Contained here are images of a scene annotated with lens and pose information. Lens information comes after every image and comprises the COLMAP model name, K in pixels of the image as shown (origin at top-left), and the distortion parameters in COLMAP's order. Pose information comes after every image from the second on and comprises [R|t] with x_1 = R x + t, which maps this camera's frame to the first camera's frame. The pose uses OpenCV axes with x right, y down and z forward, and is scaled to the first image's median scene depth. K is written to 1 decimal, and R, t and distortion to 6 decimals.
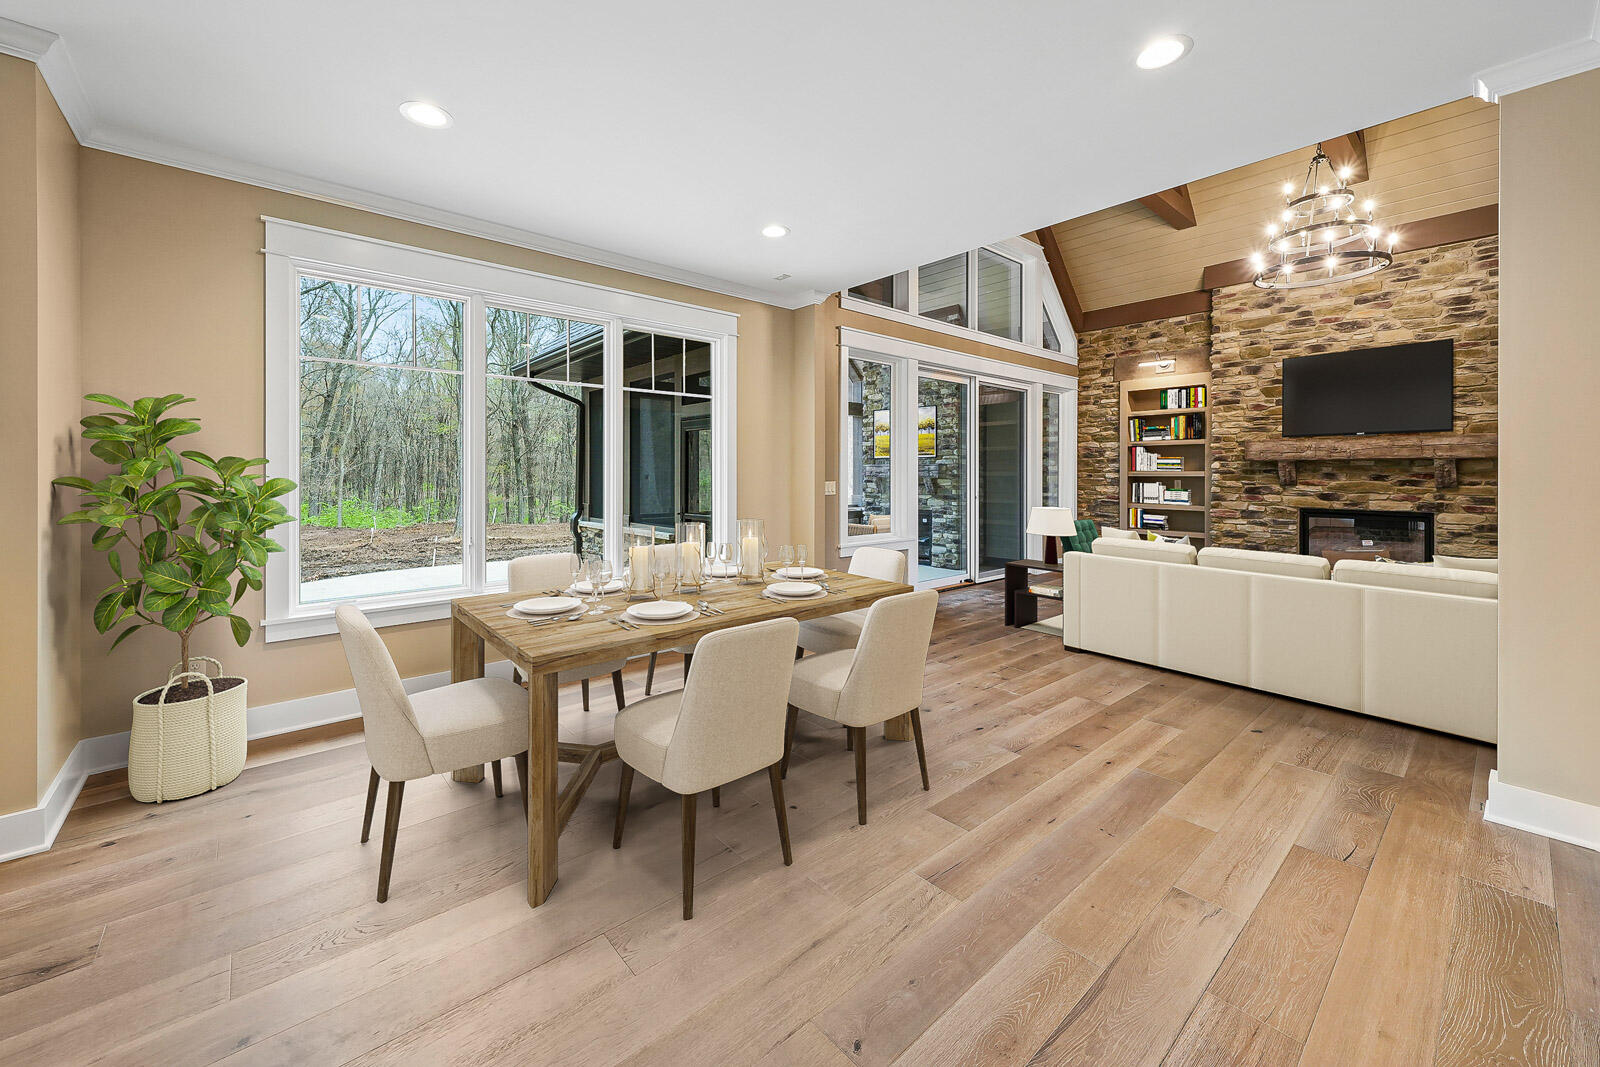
lens RADIAL K [[621.0, 0, 778.5], [0, 621.0, 475.8], [0, 0, 1]] dist [-0.002728, -0.000503]
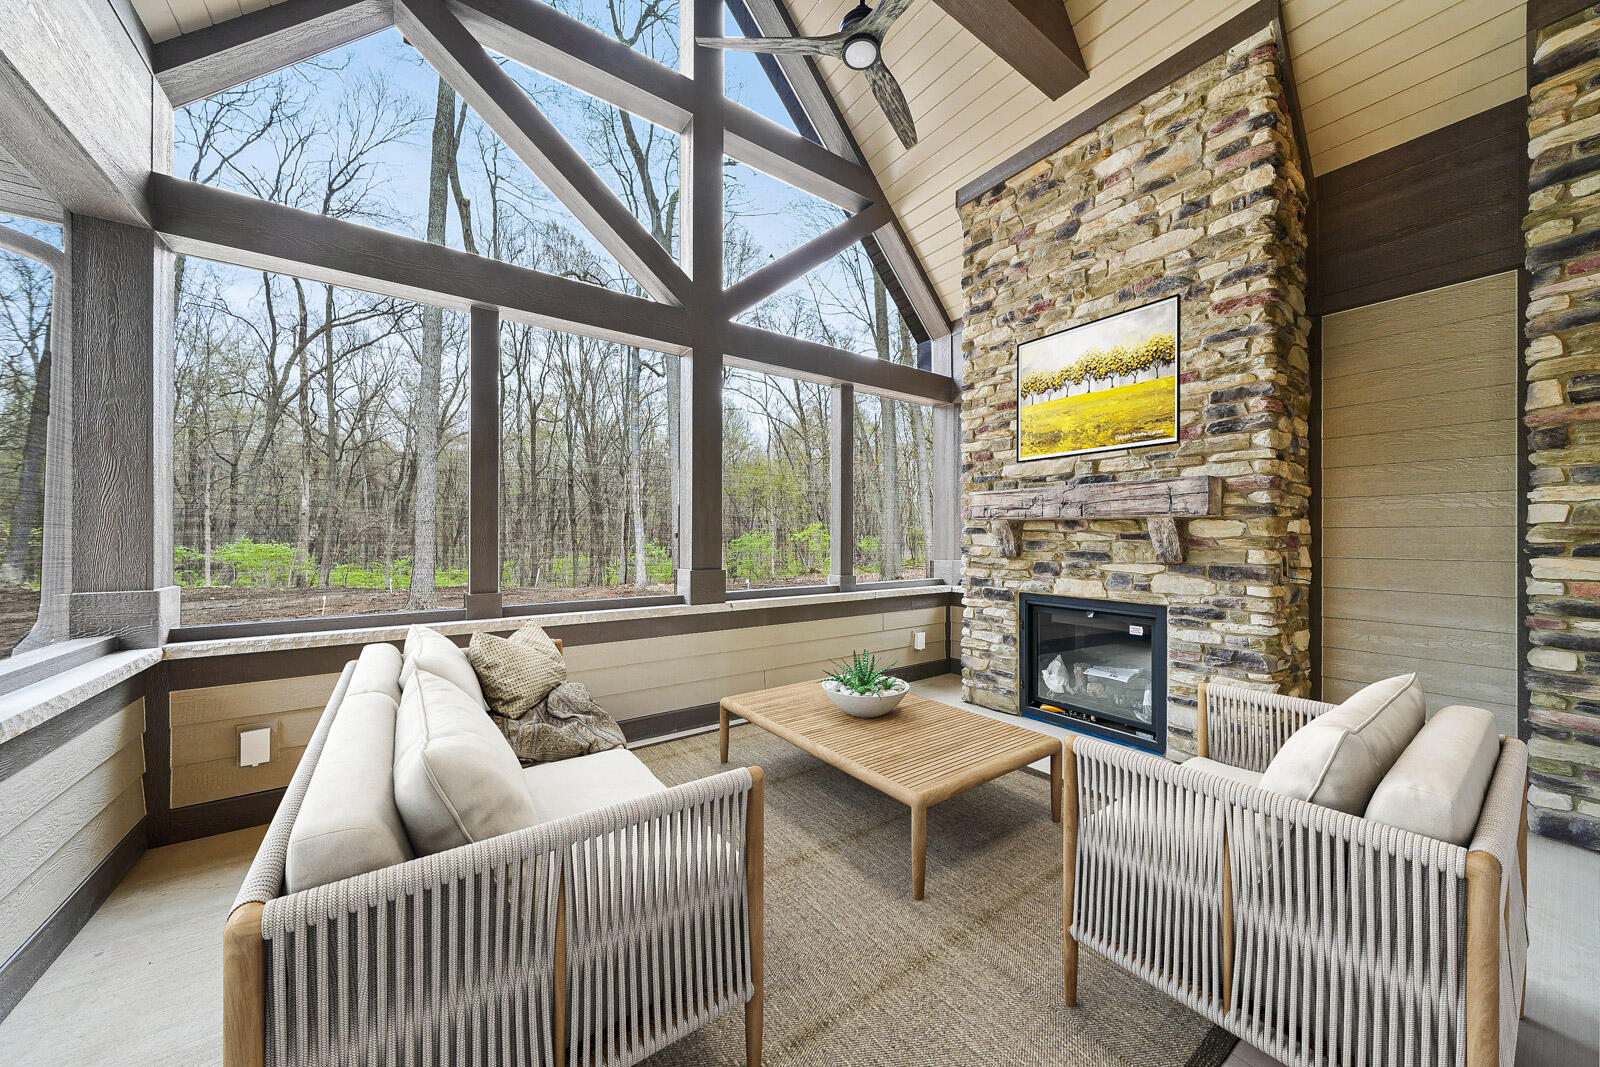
lens RADIAL K [[552.1, 0, 802.8], [0, 552.1, 538.0], [0, 0, 1]] dist [0.004462, -0.000528]
pose [[0.996858, -0.001899, -0.079190, 0.059260], [0.002013, 0.999997, 0.001354, 0.014656], [0.079187, -0.001509, 0.996859, 0.670206]]
